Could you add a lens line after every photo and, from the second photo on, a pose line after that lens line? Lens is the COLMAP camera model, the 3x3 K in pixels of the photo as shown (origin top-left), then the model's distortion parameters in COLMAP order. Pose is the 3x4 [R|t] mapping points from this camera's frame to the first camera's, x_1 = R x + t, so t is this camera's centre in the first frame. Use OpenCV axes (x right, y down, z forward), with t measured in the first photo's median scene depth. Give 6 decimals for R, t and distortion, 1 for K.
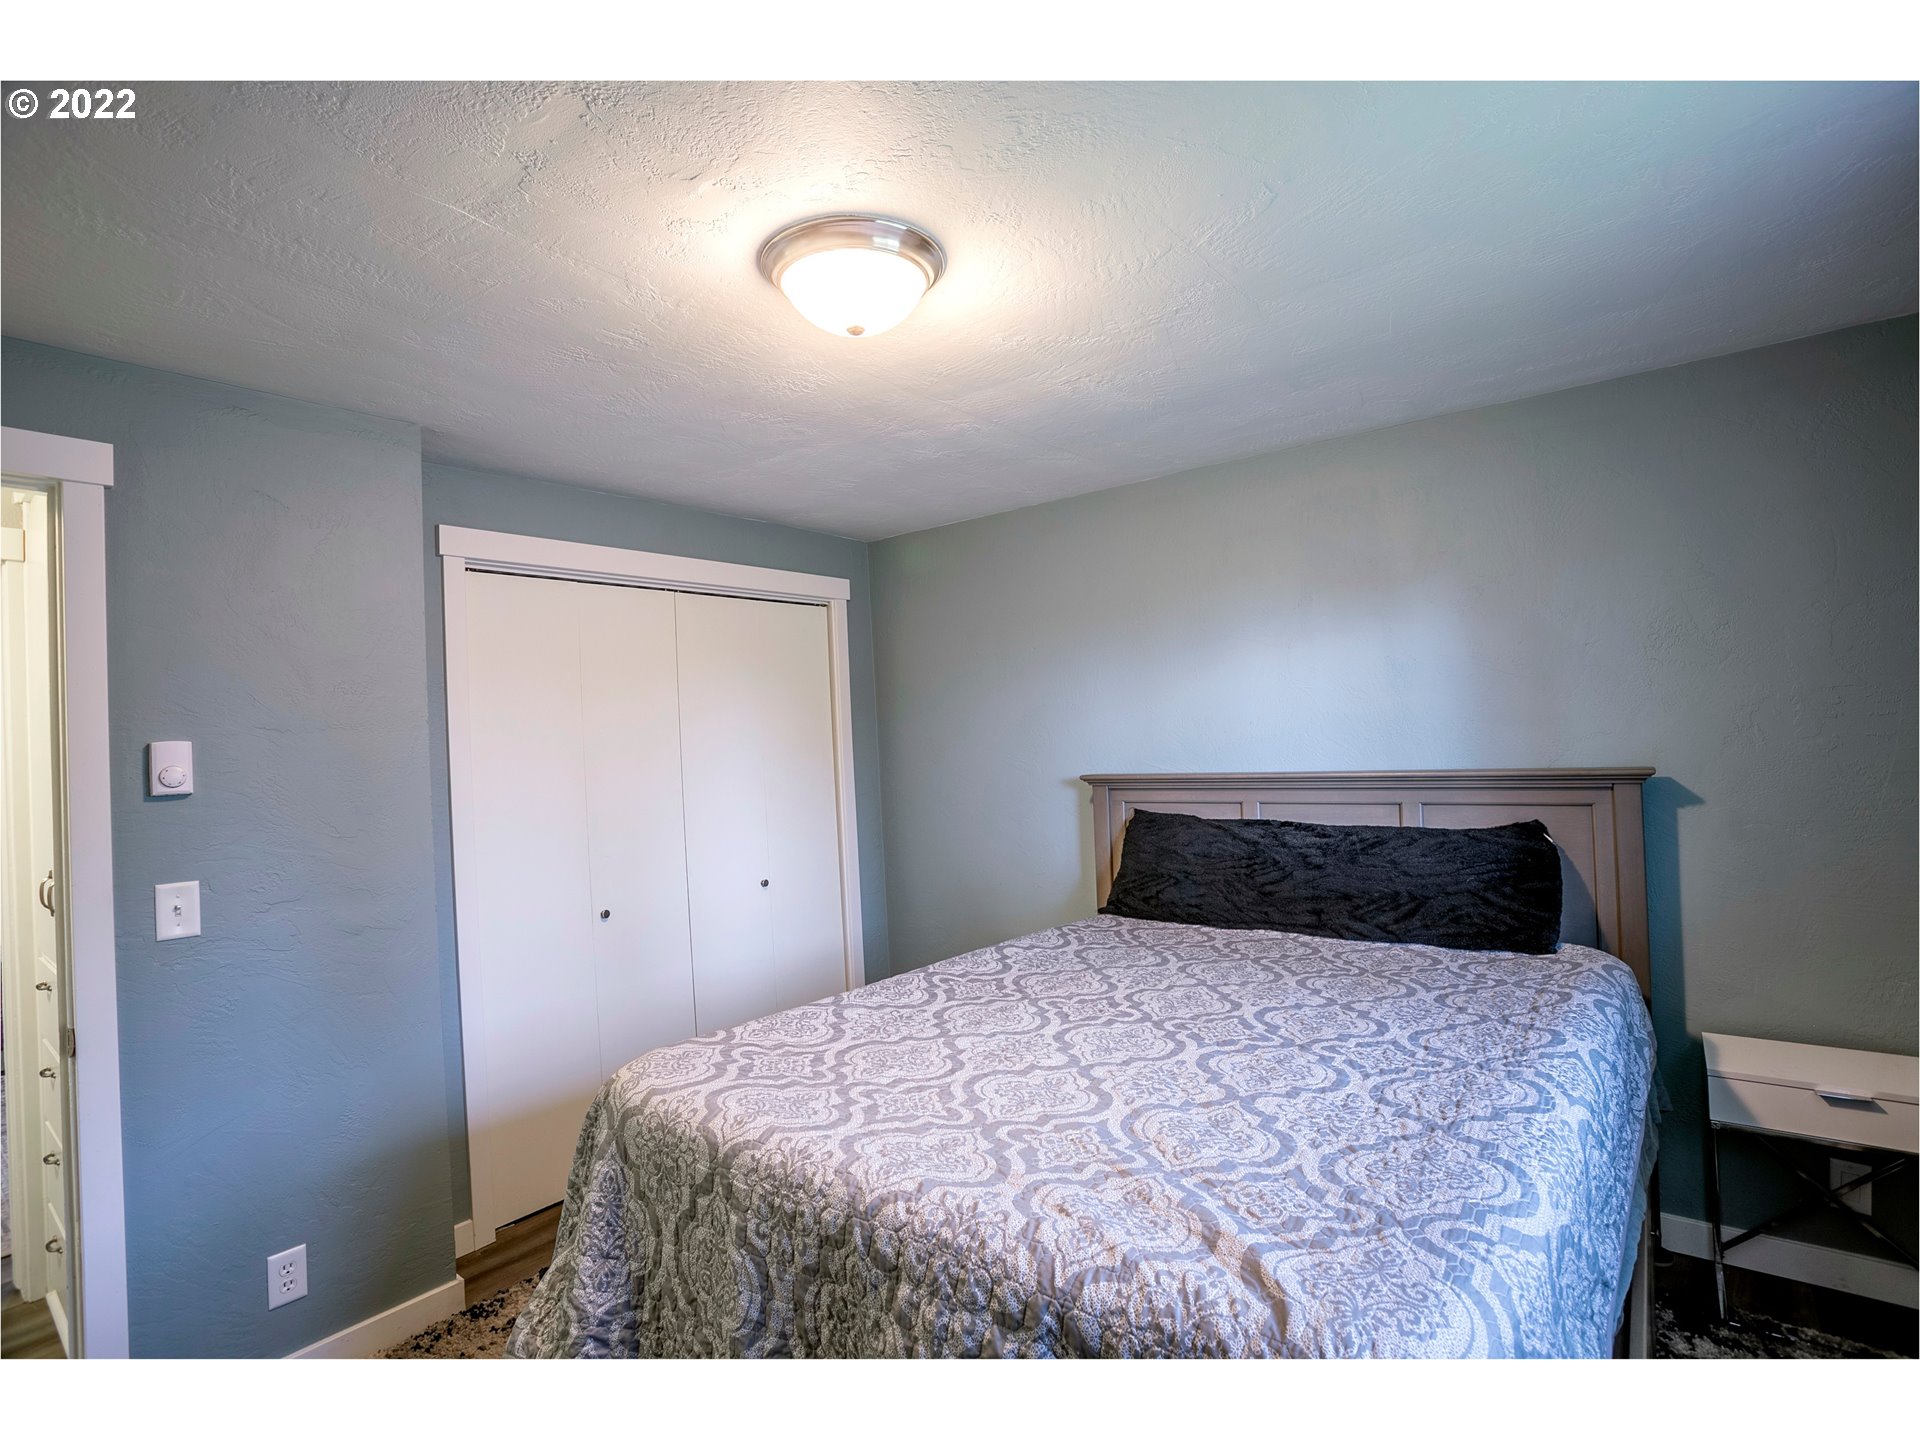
lens RADIAL K [[929.0, 0, 964.8], [0, 929.0, 718.0], [0, 0, 1]] dist [-0.082352, 0.040251]
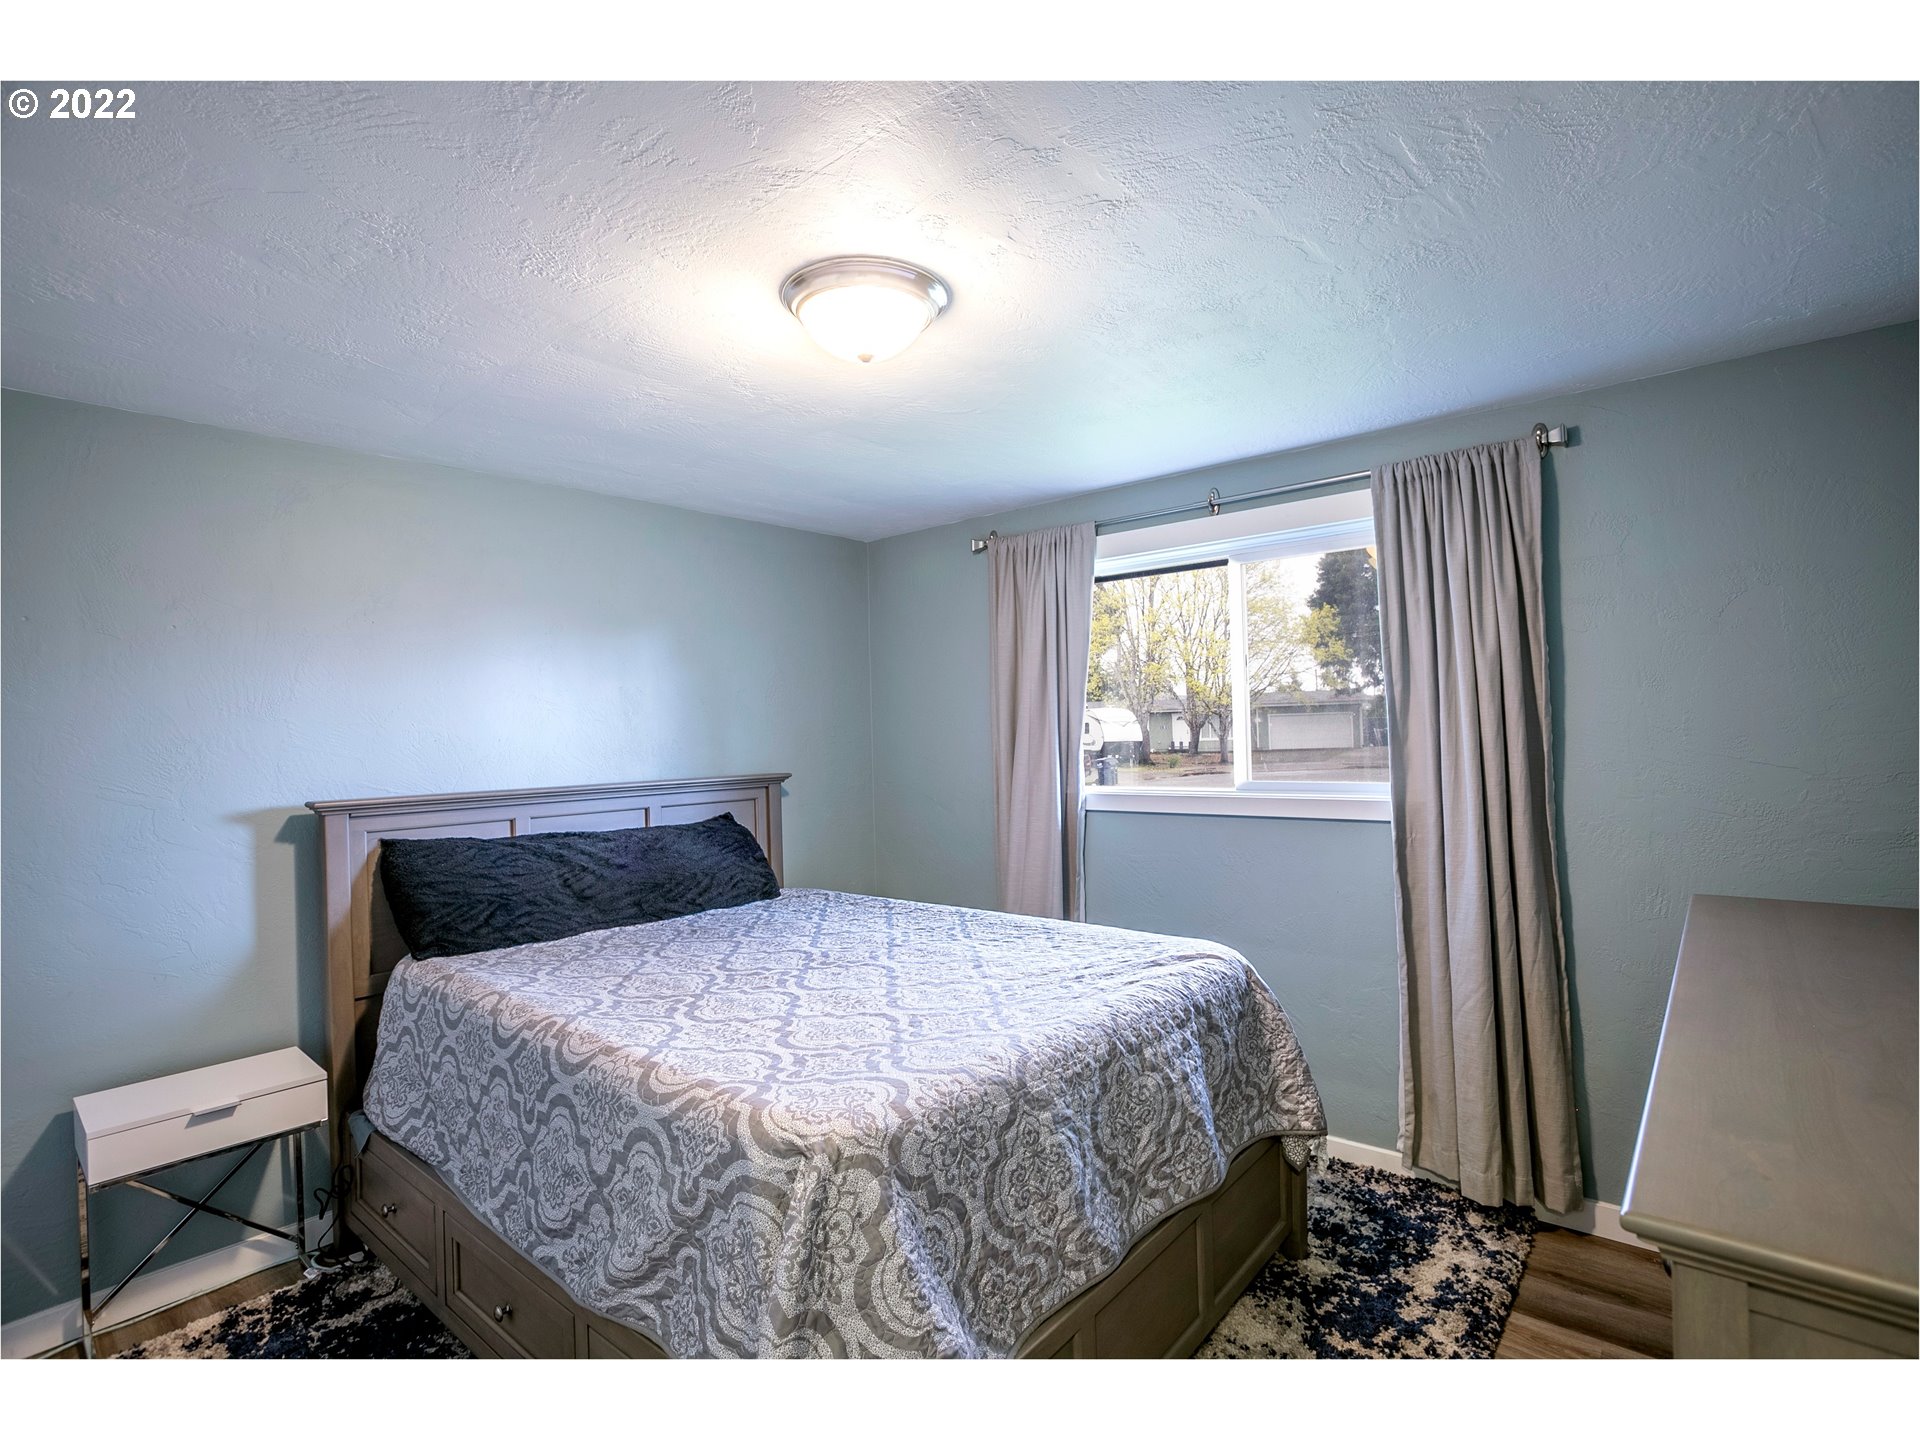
lens RADIAL K [[929.0, 0, 964.8], [0, 929.0, 718.0], [0, 0, 1]] dist [-0.082352, 0.040251]
pose [[0.045601, 0.055195, 0.997434, -0.906872], [0.009054, 0.998409, -0.055663, 0.056351], [-0.998919, 0.011569, 0.045029, 0.633578]]
